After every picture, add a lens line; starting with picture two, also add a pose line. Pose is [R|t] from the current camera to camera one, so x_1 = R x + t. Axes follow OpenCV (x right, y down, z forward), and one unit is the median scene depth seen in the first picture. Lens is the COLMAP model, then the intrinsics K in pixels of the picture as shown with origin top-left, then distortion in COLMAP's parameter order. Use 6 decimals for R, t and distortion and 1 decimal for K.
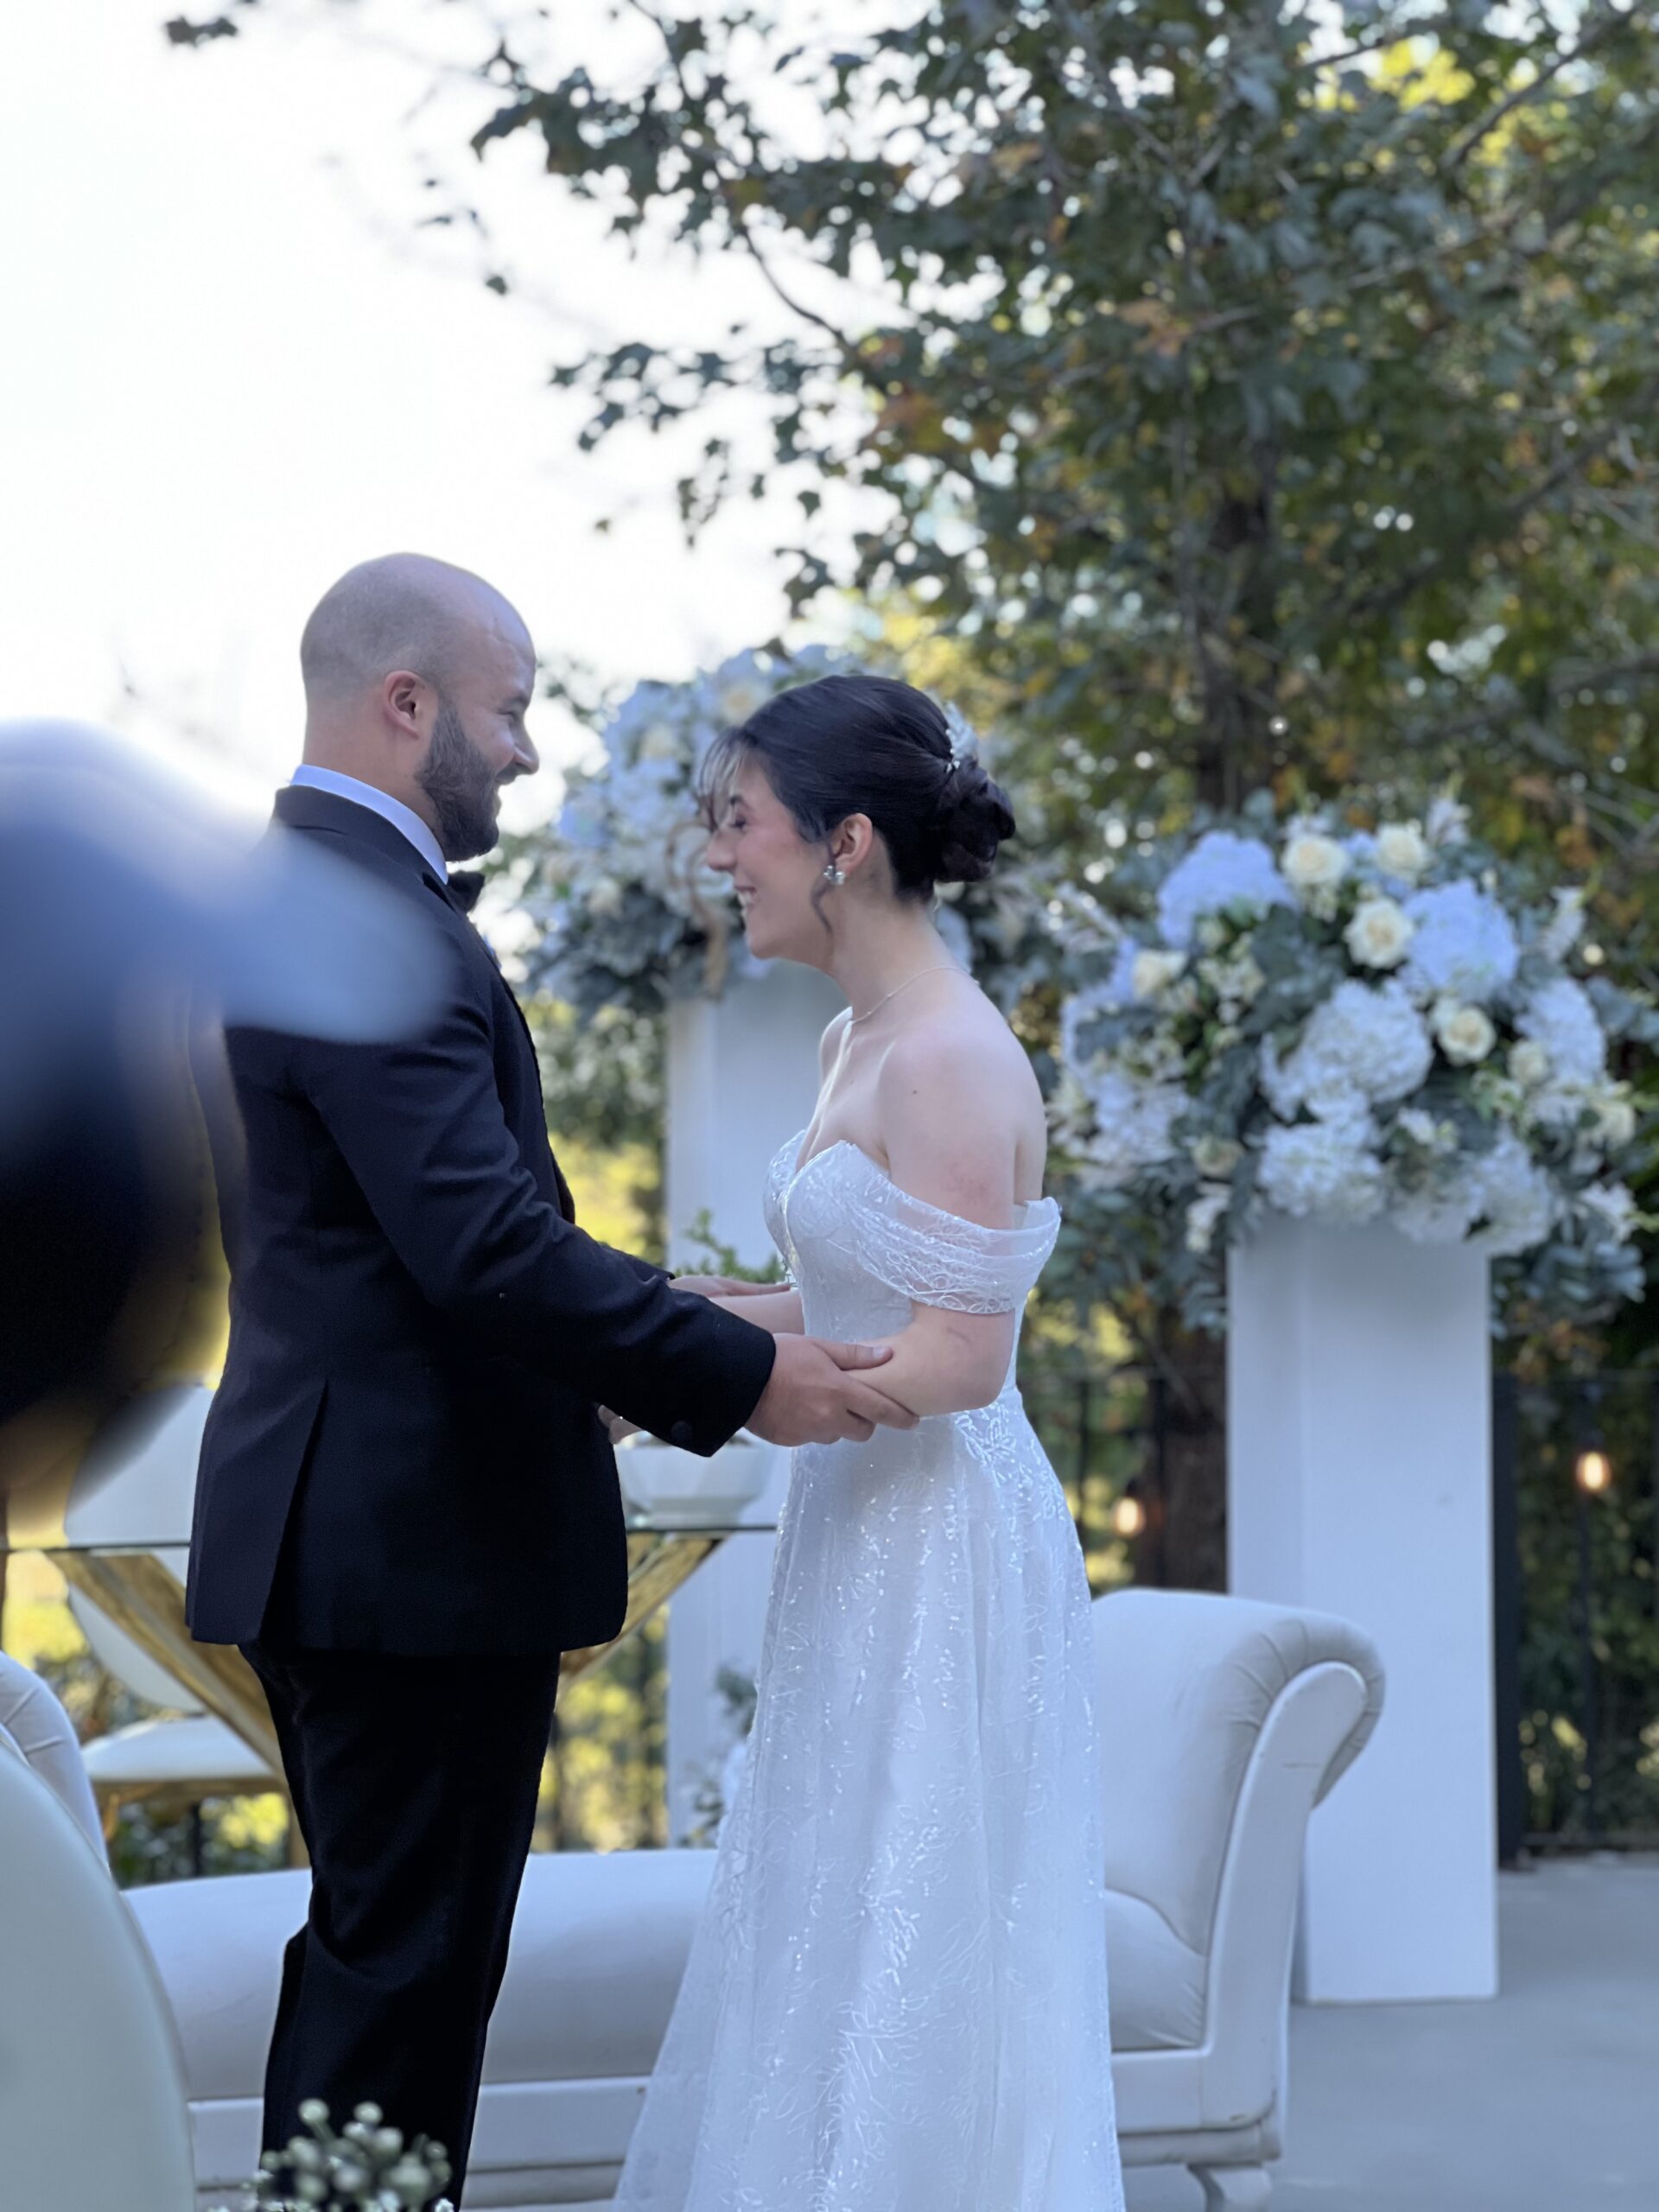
lens RADIAL K [[5171.6, 0, 820.7], [0, 5171.6, 1123.4], [0, 0, 1]] dist [0.318323, 0.000000]
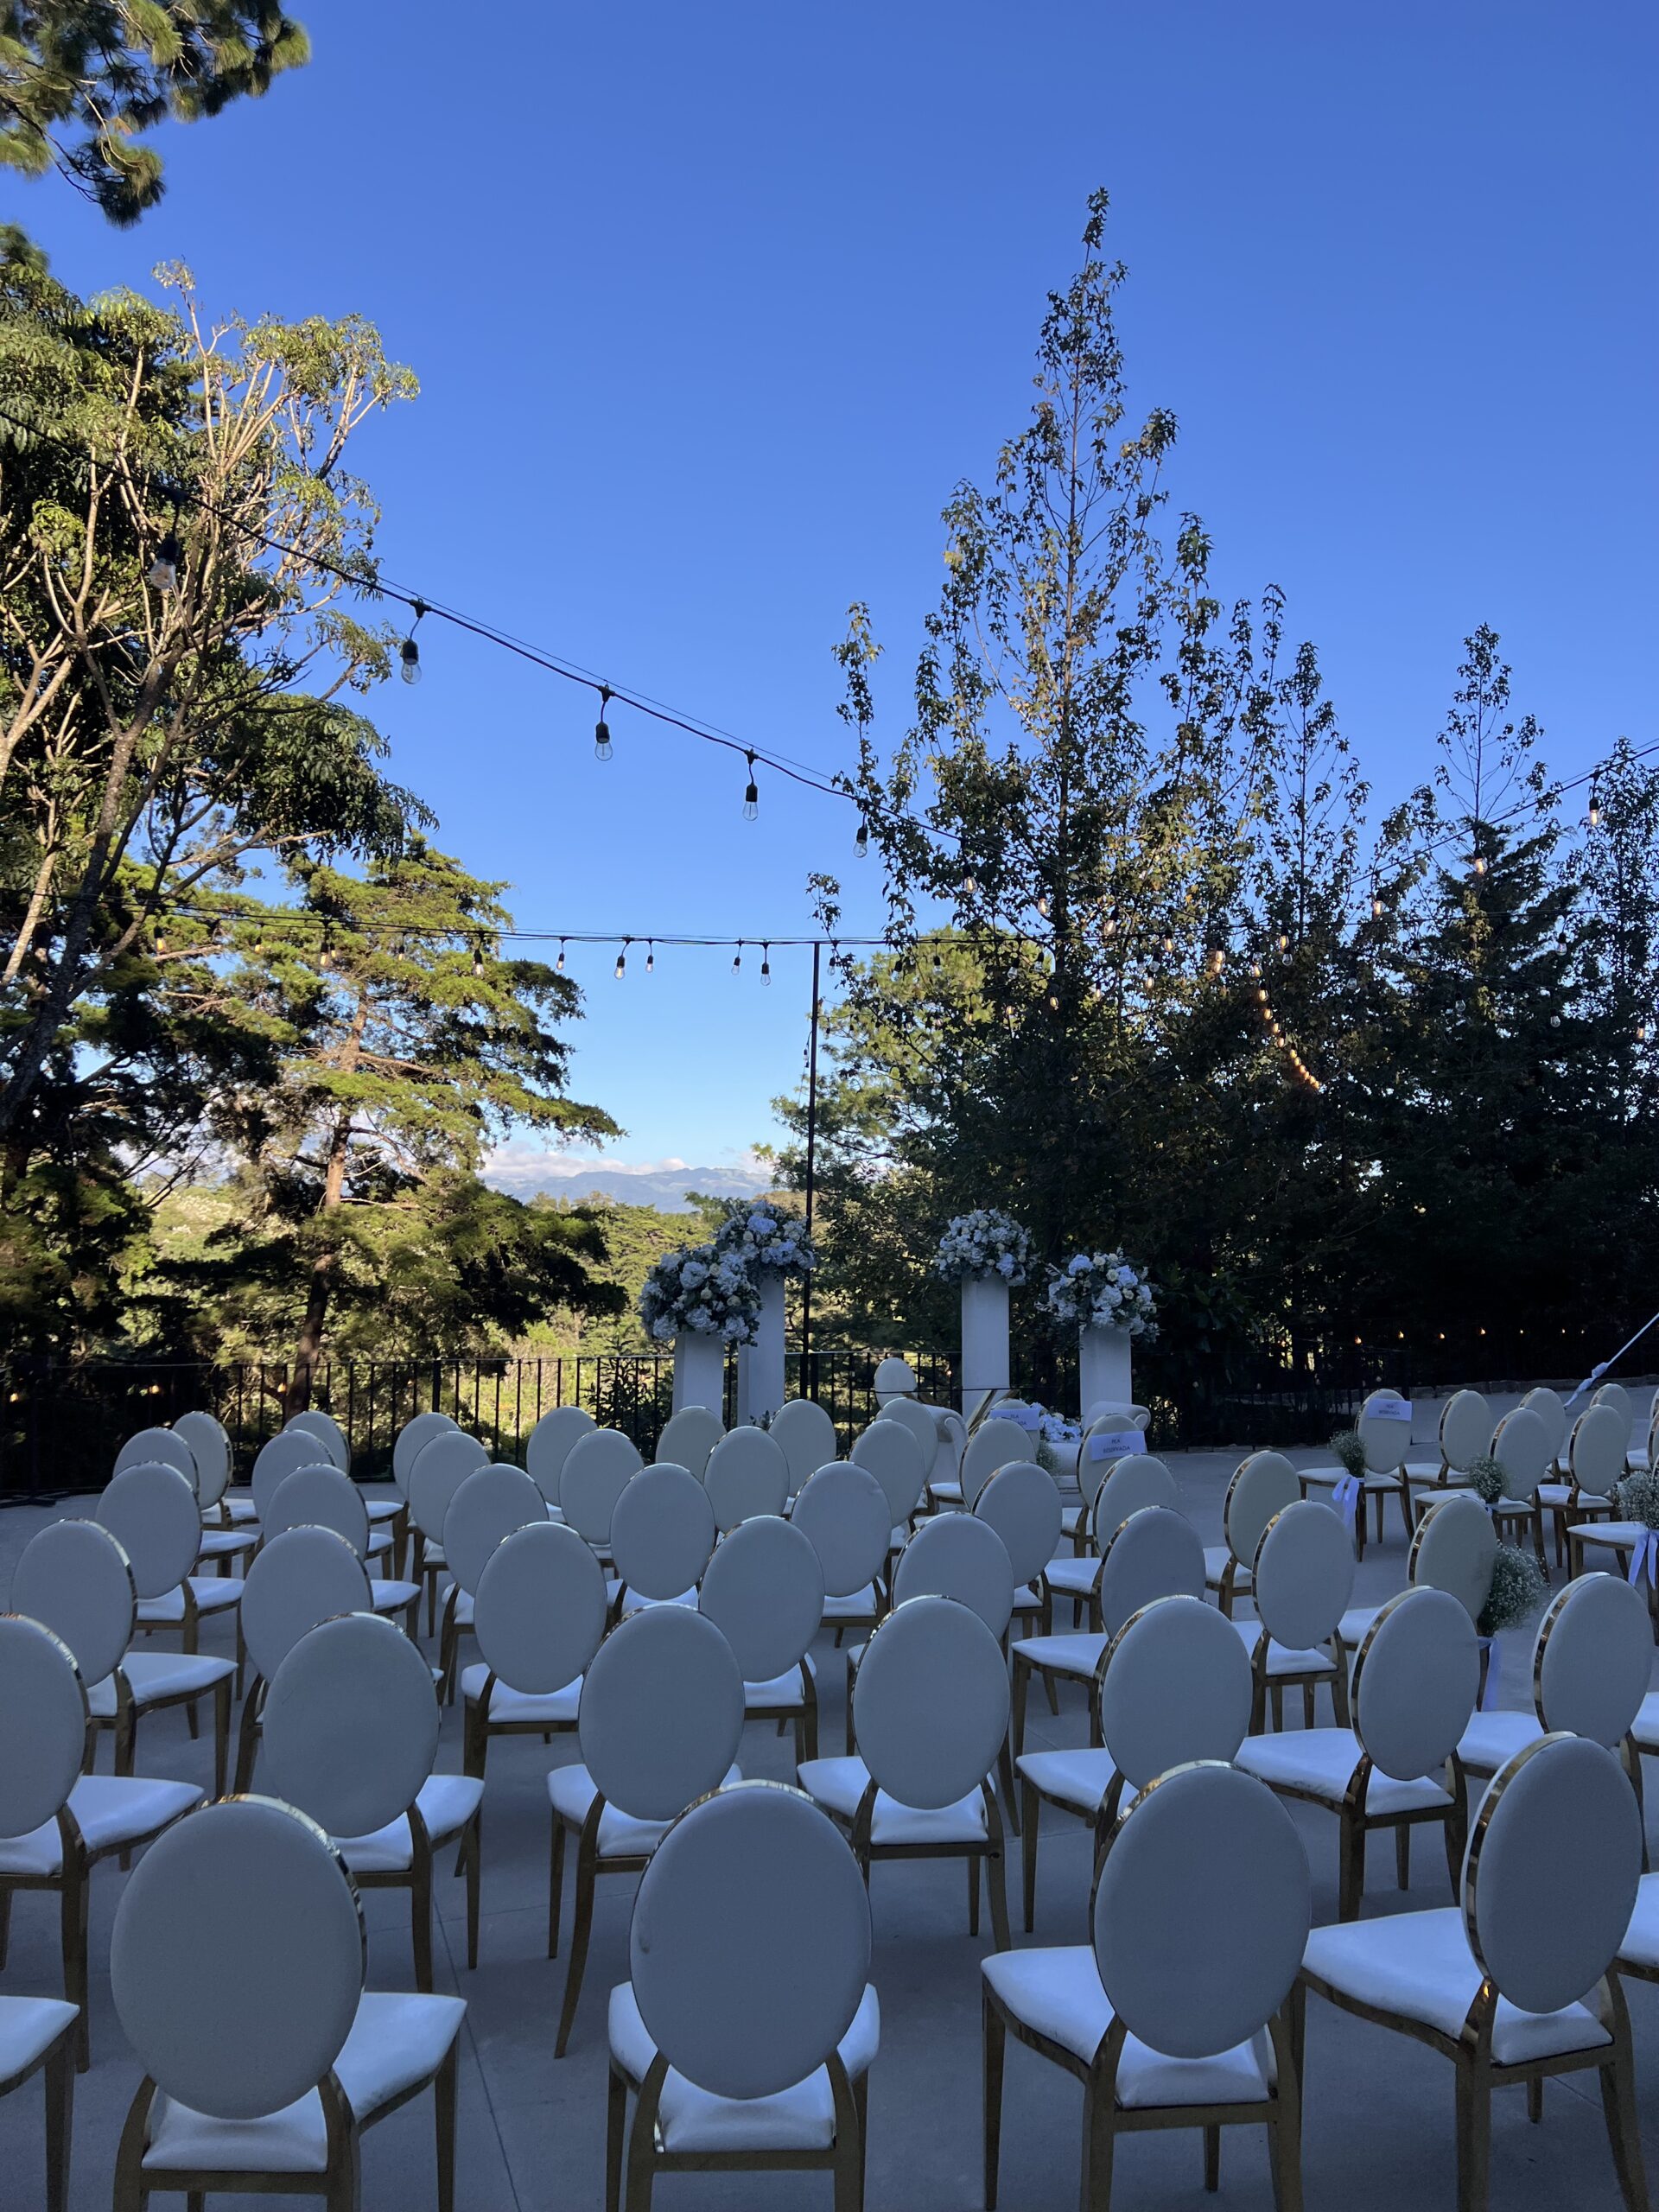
lens RADIAL K [[1684.7, 0, 857.2], [0, 1684.7, 1086.9], [0, 0, 1]] dist [0.071751, -0.075019]
pose [[0.997439, 0.011539, 0.070579, -0.280967], [-0.006153, 0.997085, -0.076053, -0.095568], [-0.071251, 0.075424, 0.994603, -0.738965]]
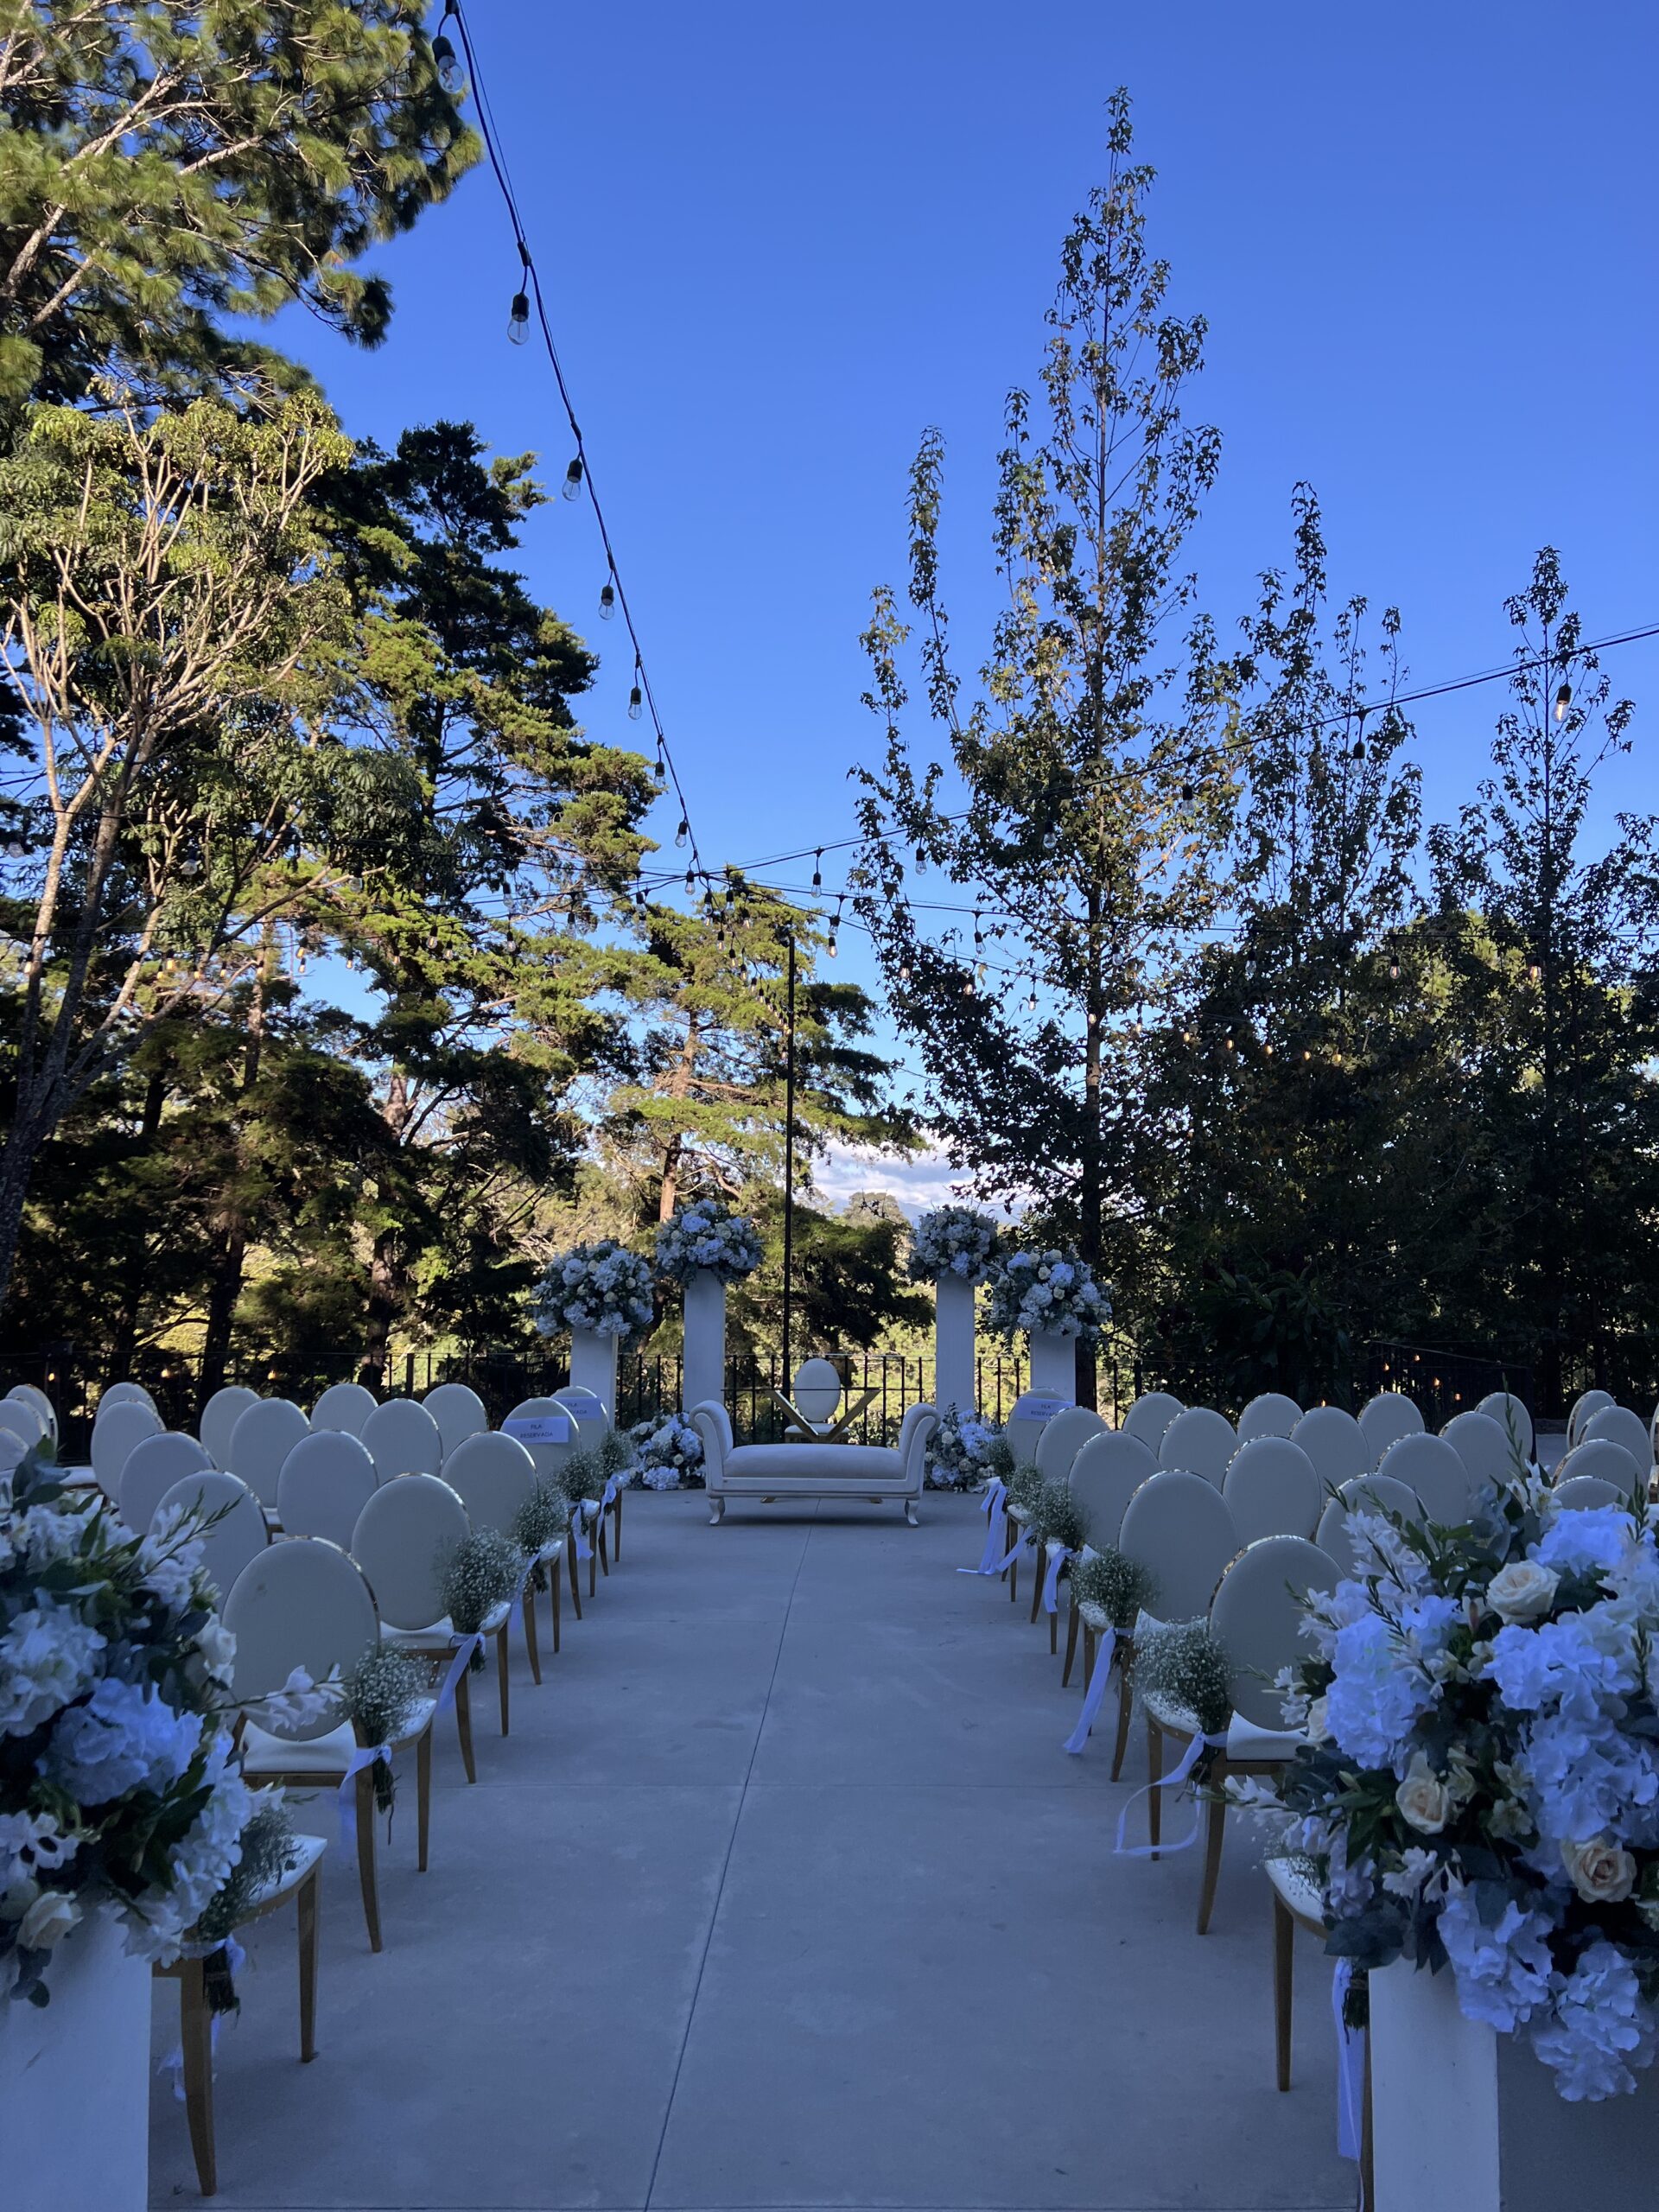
lens RADIAL K [[1684.7, 0, 831.4], [0, 1684.7, 1125.3], [0, 0, 1]] dist [0.071751, -0.075019]
pose [[0.952991, -0.023465, -0.302088, 0.402129], [0.002853, 0.997647, -0.068493, -0.067496], [0.302985, 0.064412, 0.950816, -0.608539]]
